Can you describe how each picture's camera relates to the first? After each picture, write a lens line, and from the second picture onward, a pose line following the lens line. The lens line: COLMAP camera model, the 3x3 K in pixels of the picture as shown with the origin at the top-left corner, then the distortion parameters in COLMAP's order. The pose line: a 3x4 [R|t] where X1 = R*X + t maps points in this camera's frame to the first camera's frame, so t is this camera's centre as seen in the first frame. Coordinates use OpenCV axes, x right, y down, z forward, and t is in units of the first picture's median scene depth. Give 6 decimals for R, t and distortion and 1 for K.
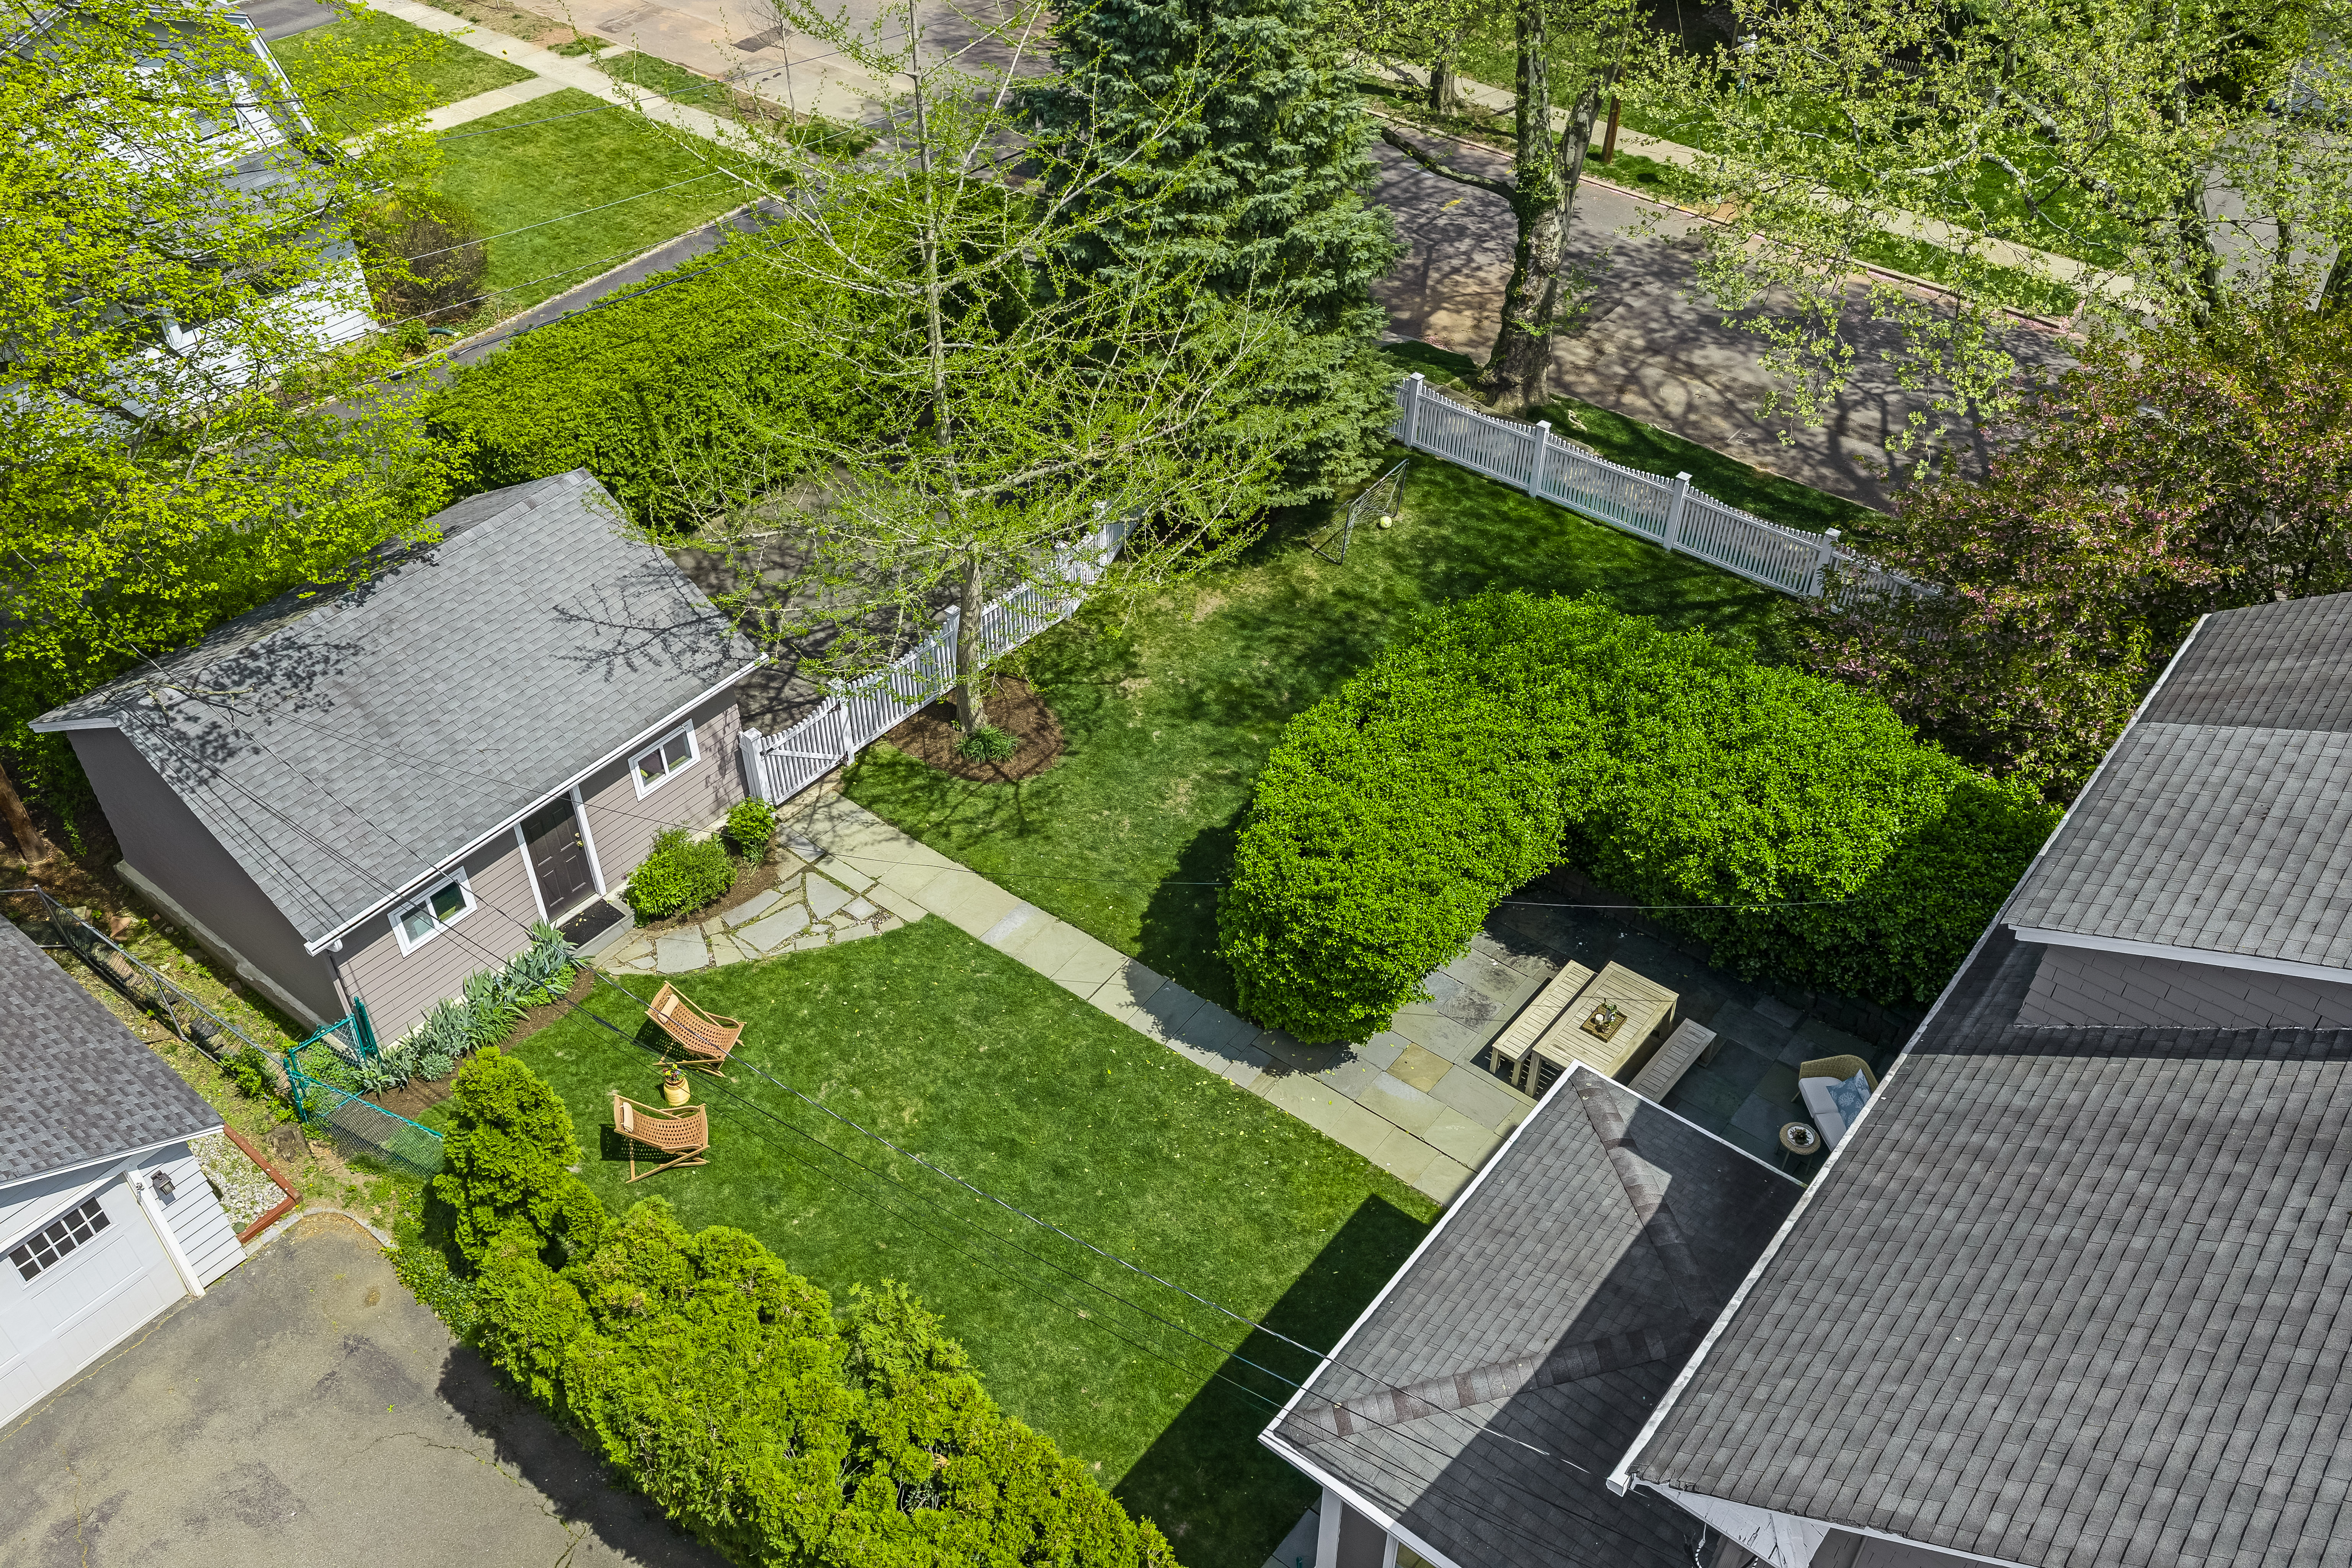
lens RADIAL K [[1936.9, 0, 1173.5], [0, 1936.9, 789.6], [0, 0, 1]] dist [0.036592, -0.065509]
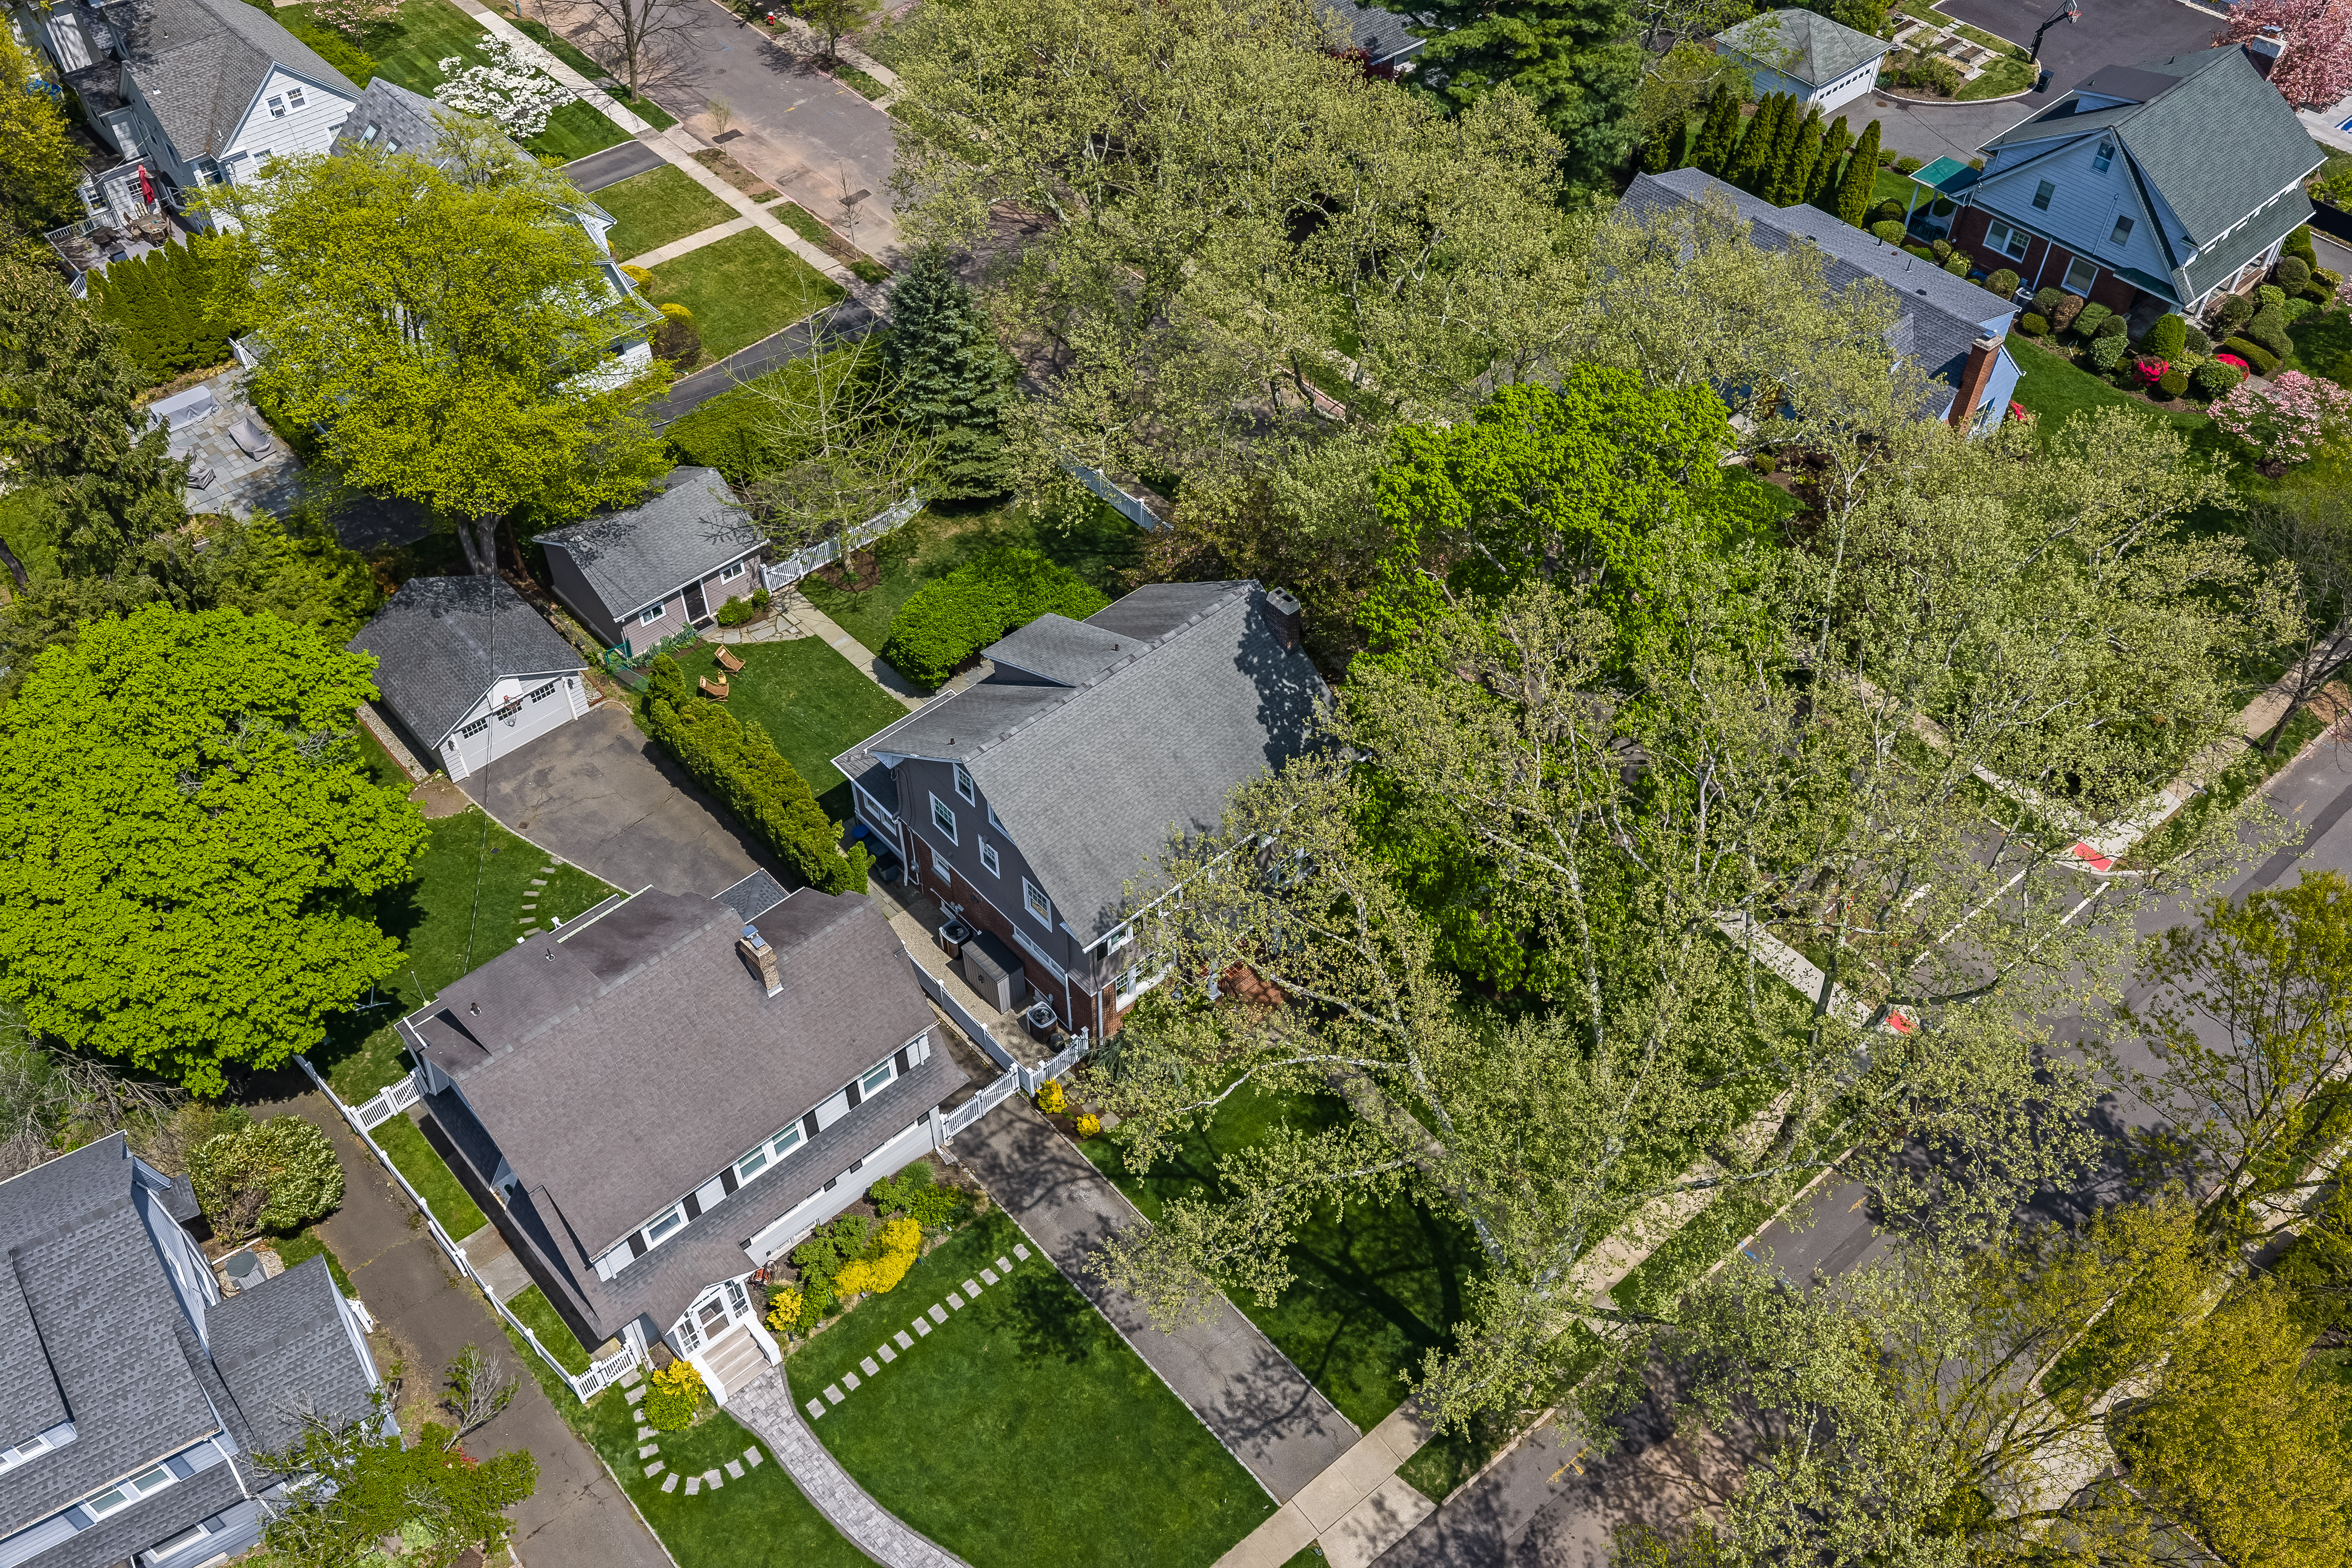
lens RADIAL K [[1936.9, 0, 1173.5], [0, 1936.9, 789.6], [0, 0, 1]] dist [0.036592, -0.065509]
pose [[0.986631, 0.121128, -0.109030, 0.763568], [-0.108927, 0.987758, 0.111668, -0.091700], [0.121222, -0.098298, 0.987746, -1.871325]]
